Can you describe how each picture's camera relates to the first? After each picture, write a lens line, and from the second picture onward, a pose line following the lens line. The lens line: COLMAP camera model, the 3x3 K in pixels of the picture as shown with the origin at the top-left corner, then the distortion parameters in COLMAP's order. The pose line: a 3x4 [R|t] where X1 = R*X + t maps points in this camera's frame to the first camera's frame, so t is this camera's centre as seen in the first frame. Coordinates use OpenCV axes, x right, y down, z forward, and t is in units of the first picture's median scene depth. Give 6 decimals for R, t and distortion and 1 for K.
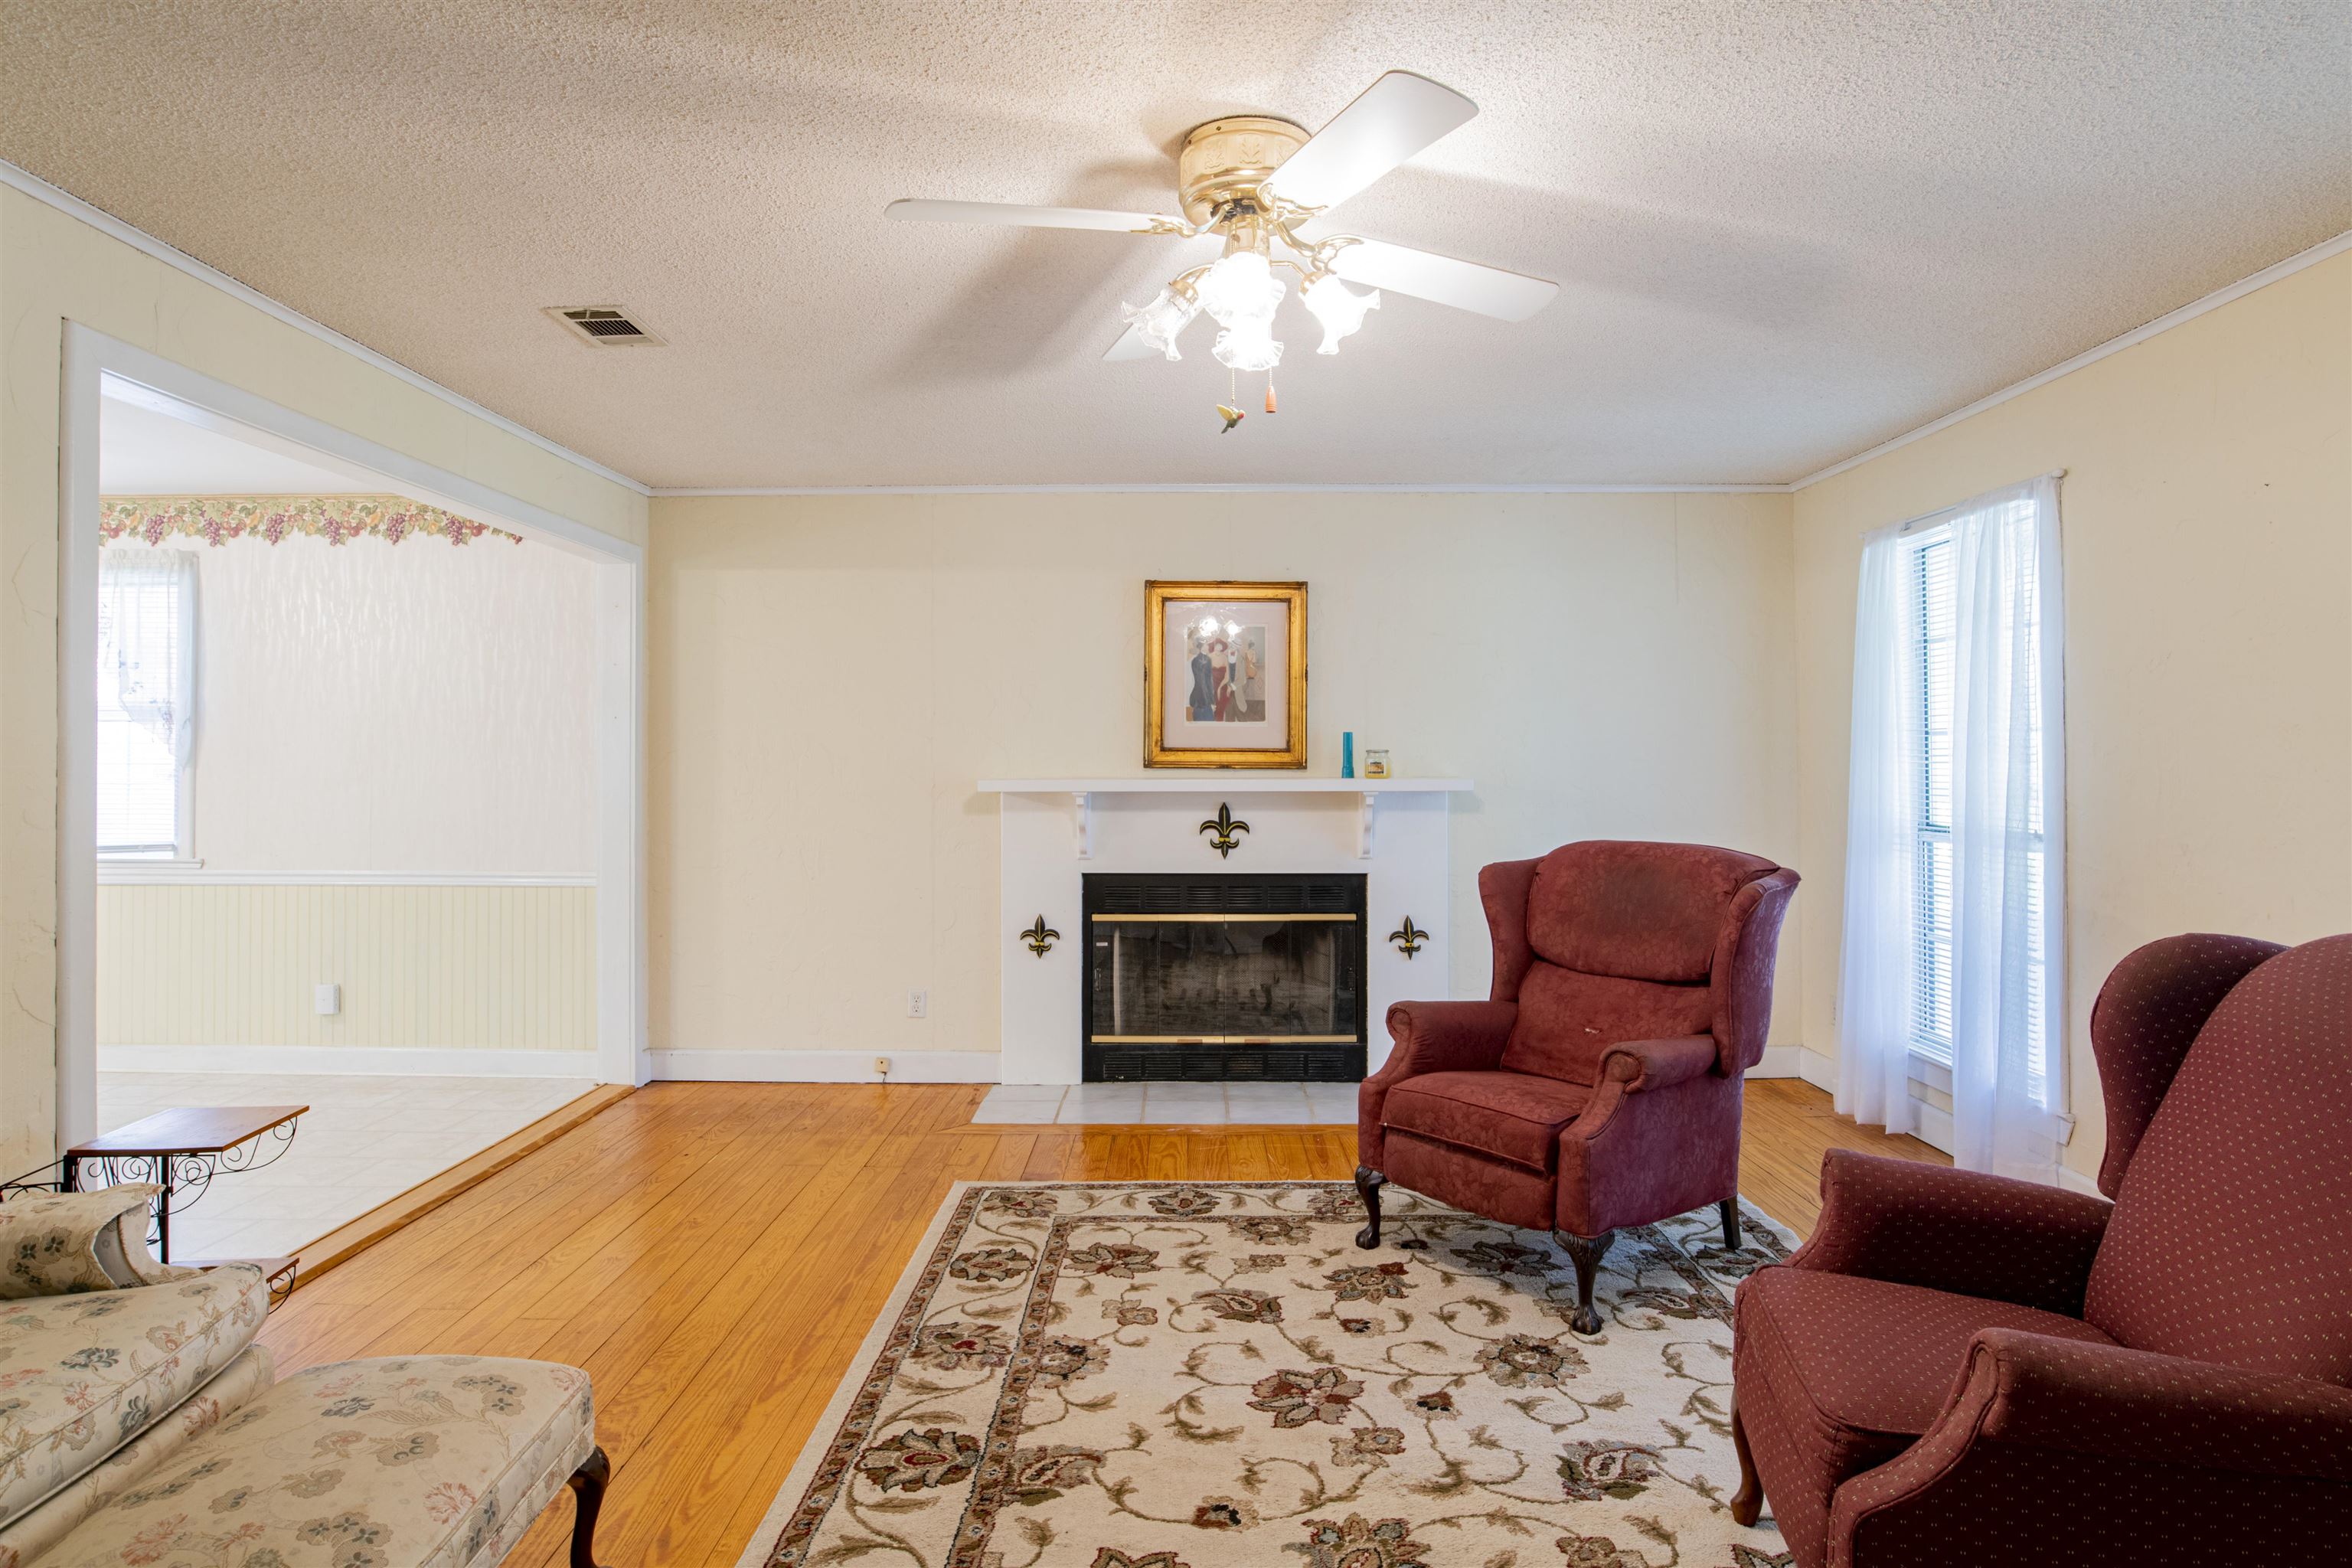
lens RADIAL K [[1322.2, 0, 1204.2], [0, 1322.2, 744.7], [0, 0, 1]] dist [-0.050525, 0.017439]
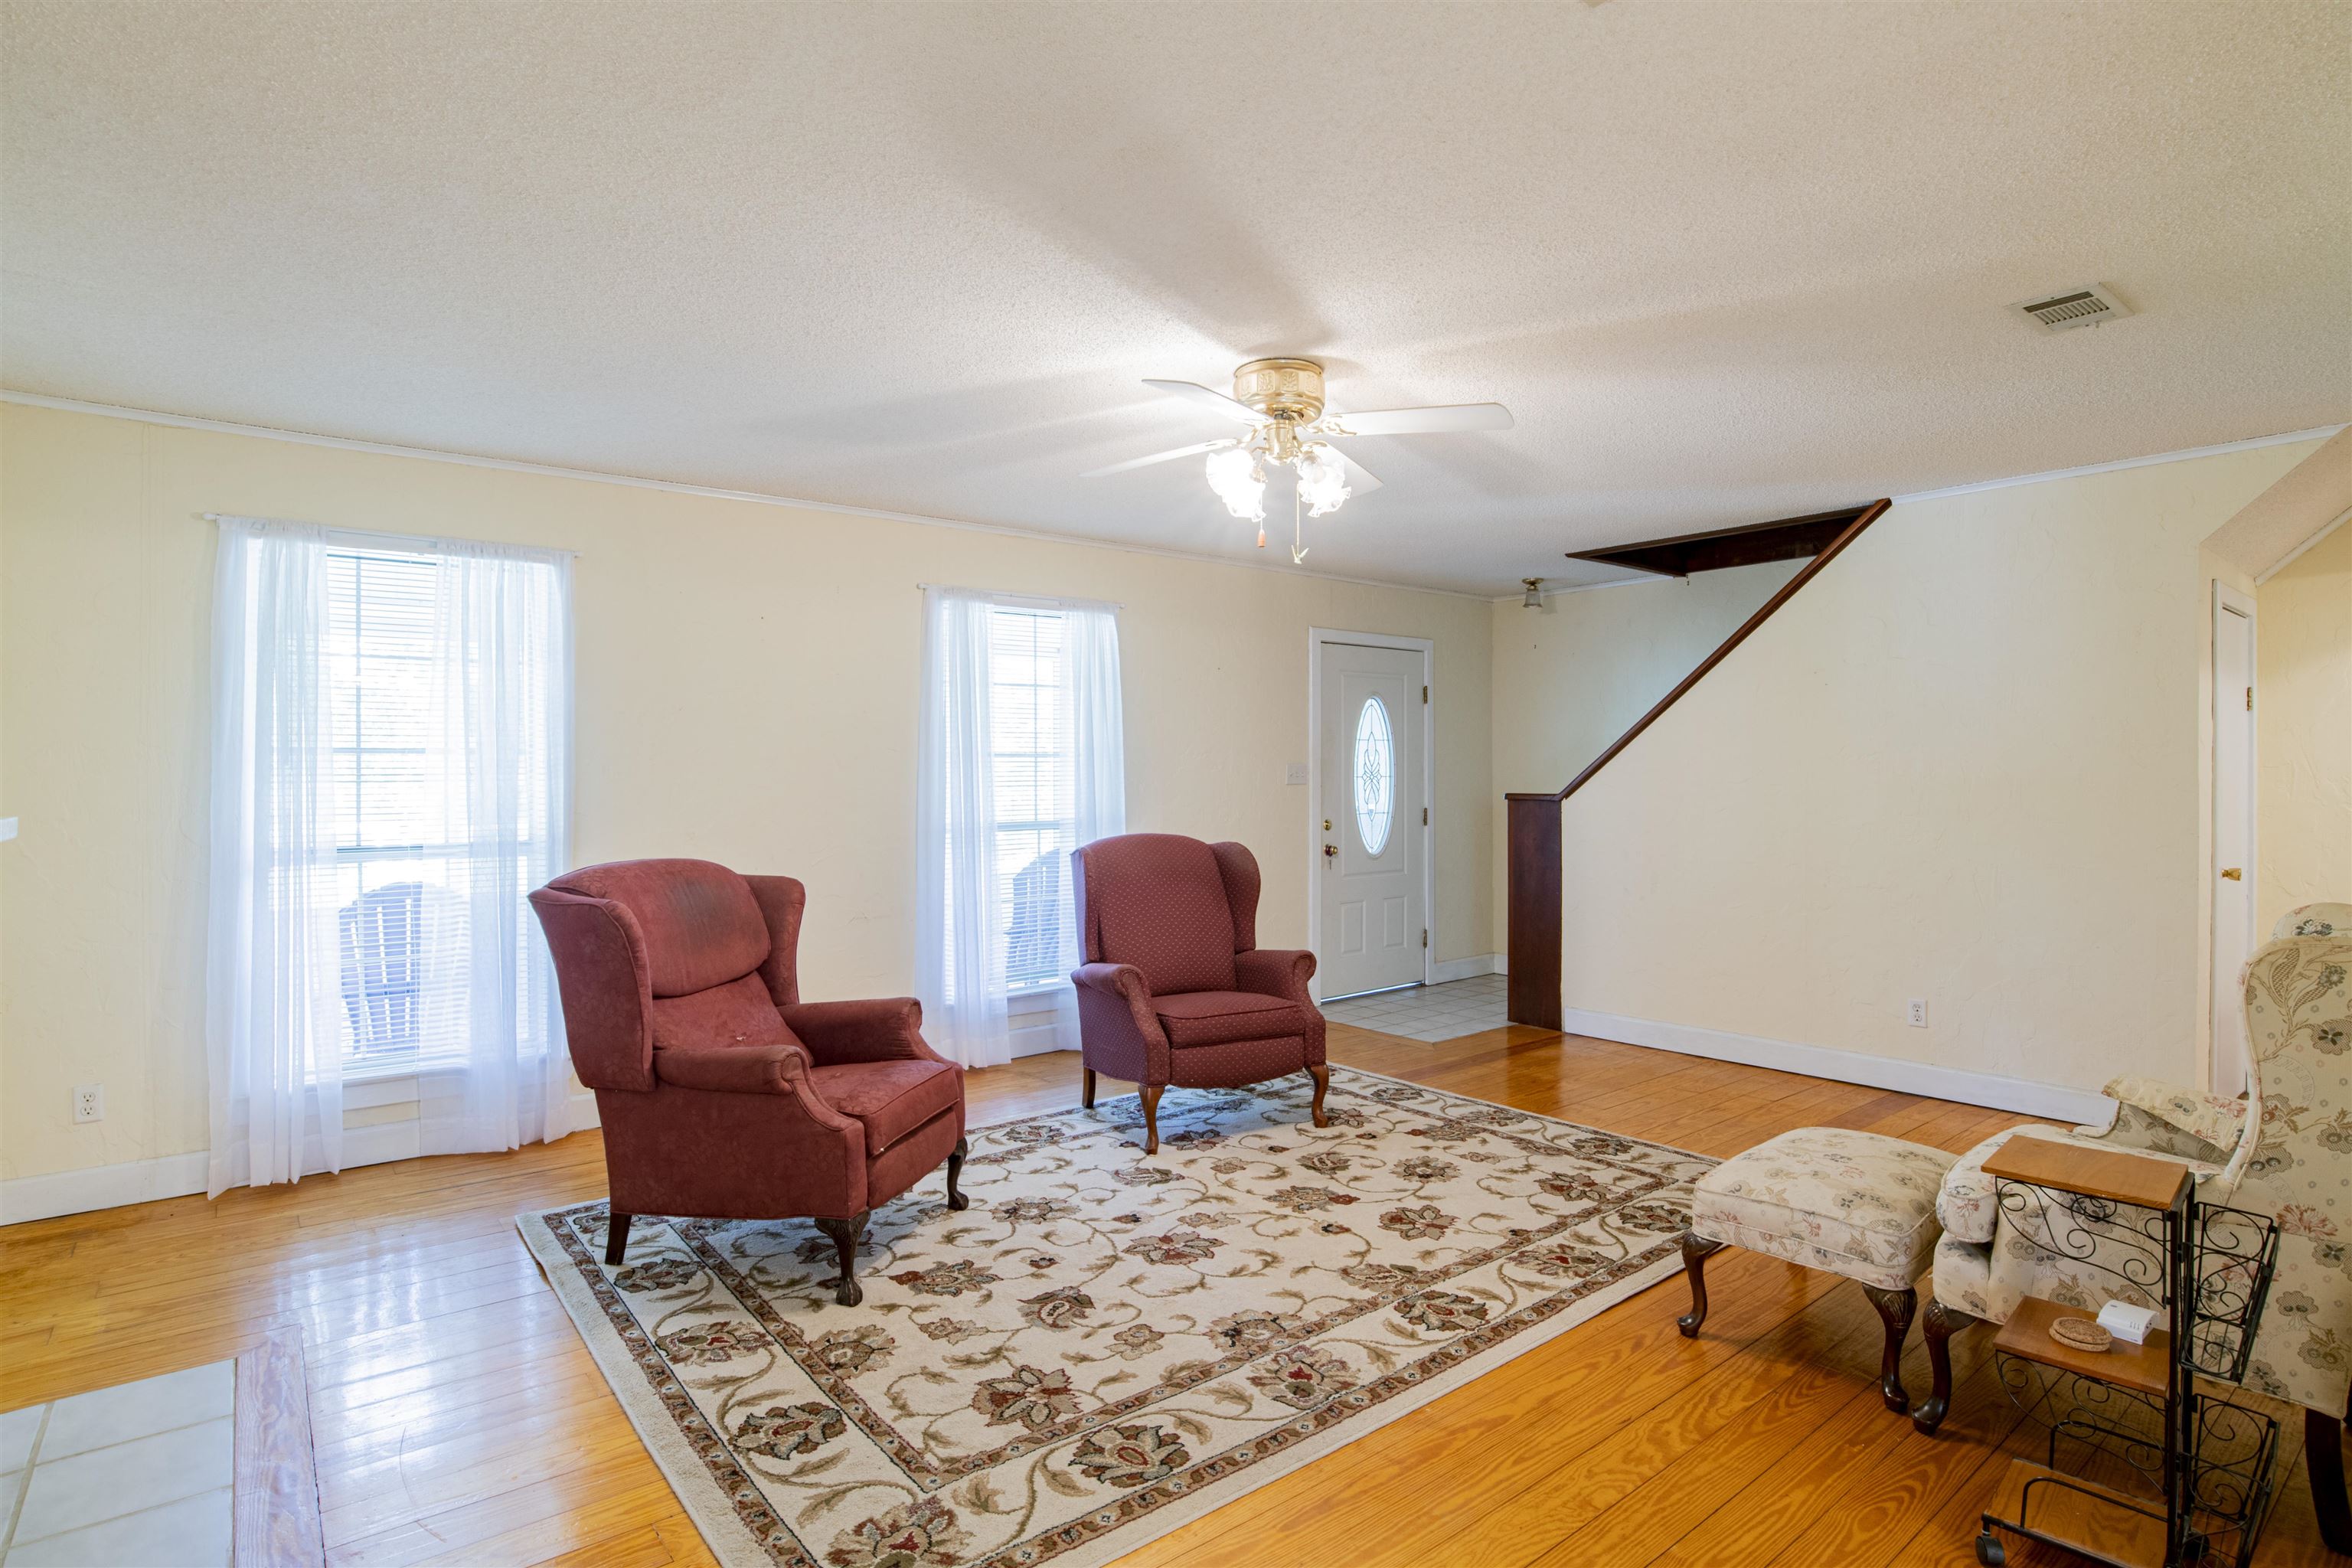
lens RADIAL K [[1228.1, 0, 1170.7], [0, 1228.1, 773.0], [0, 0, 1]] dist [-0.058948, 0.020530]
pose [[-0.618609, 0.002718, 0.785695, -0.667885], [-0.006622, 0.999940, -0.008672, 0.010942], [-0.785671, -0.010567, -0.618554, 1.306594]]
